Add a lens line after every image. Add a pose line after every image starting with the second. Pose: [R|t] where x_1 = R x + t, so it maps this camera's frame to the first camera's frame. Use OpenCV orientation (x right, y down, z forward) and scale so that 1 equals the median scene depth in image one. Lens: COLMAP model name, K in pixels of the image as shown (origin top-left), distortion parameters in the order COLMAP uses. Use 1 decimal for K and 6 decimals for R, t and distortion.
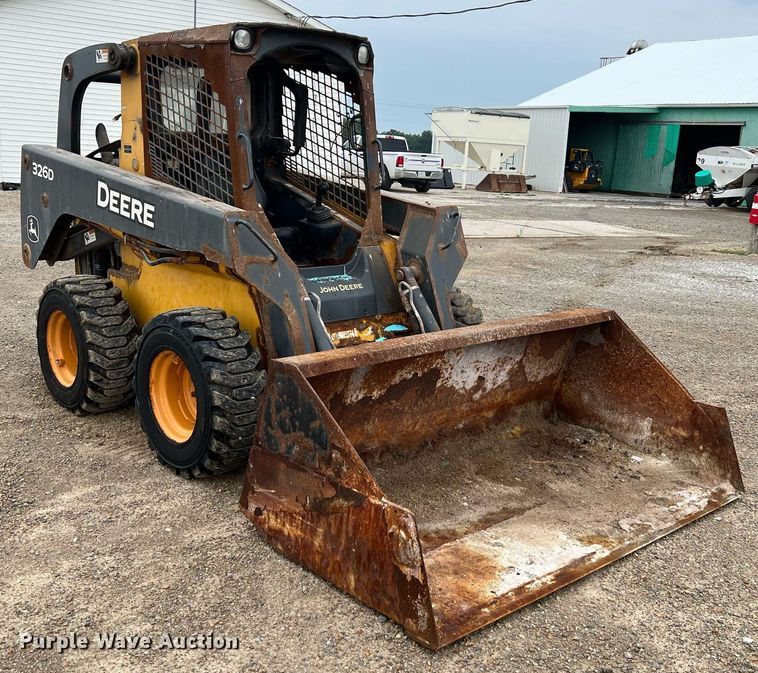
lens RADIAL K [[900.7, 0, 377.3], [0, 900.7, 347.1], [0, 0, 1]] dist [0.138244, -0.381230]
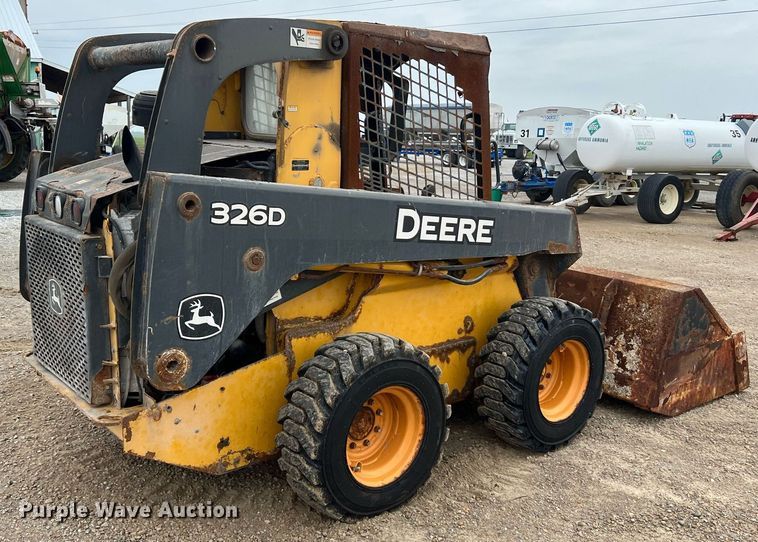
lens RADIAL K [[762.0, 0, 341.2], [0, 762.0, 273.4], [0, 0, 1]] dist [0.144549, -0.220873]
pose [[0.068333, -0.229450, 0.970919, -0.970693], [0.196800, 0.957171, 0.212350, -0.280060], [-0.978060, 0.176566, 0.110562, 0.987622]]
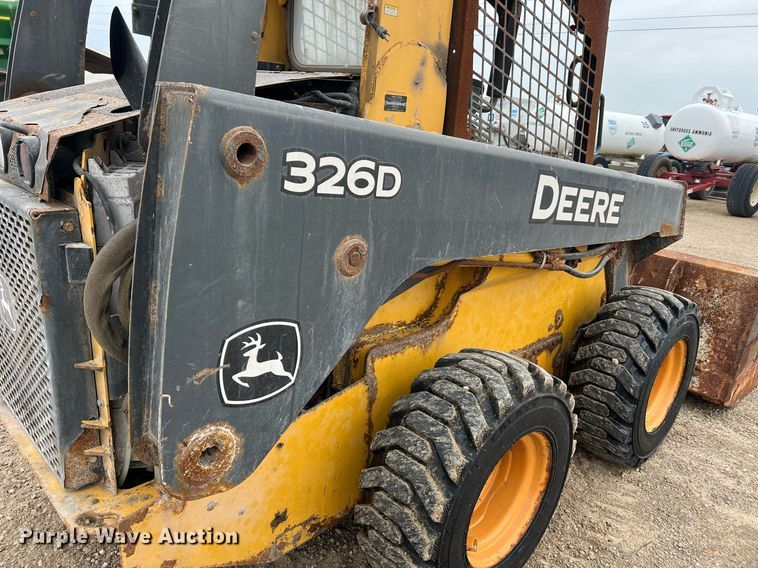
lens RADIAL K [[578.2, 0, 379.0], [0, 578.2, 284.0], [0, 0, 1]] dist [0.028680, -0.004823]
pose [[-0.037998, -0.326656, 0.944379, -0.649588], [0.147281, 0.932910, 0.328615, -0.249485], [-0.988365, 0.151576, 0.012662, 1.101818]]
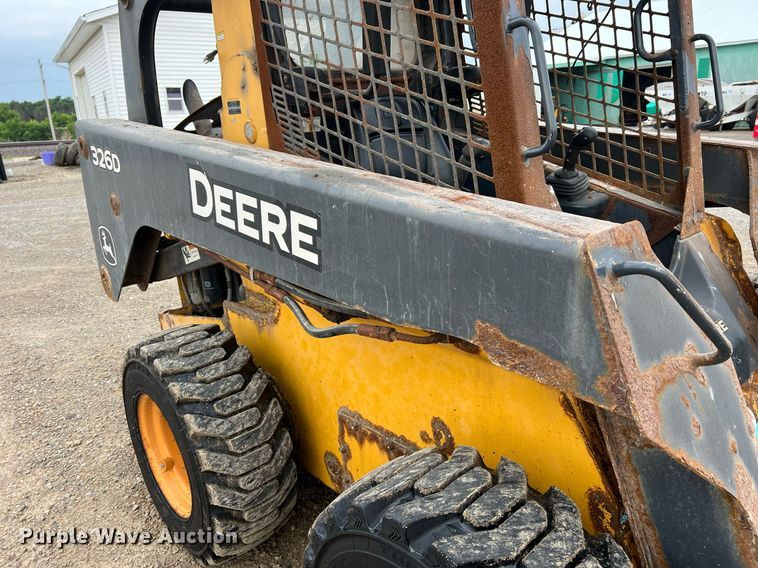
lens RADIAL K [[578.2, 0, 379.0], [0, 578.2, 284.0], [0, 0, 1]] dist [0.028680, -0.004823]
pose [[0.995149, -0.093605, -0.030272, -0.192598], [0.095397, 0.993350, 0.064454, -0.126976], [0.024038, -0.067029, 0.997461, 0.661022]]
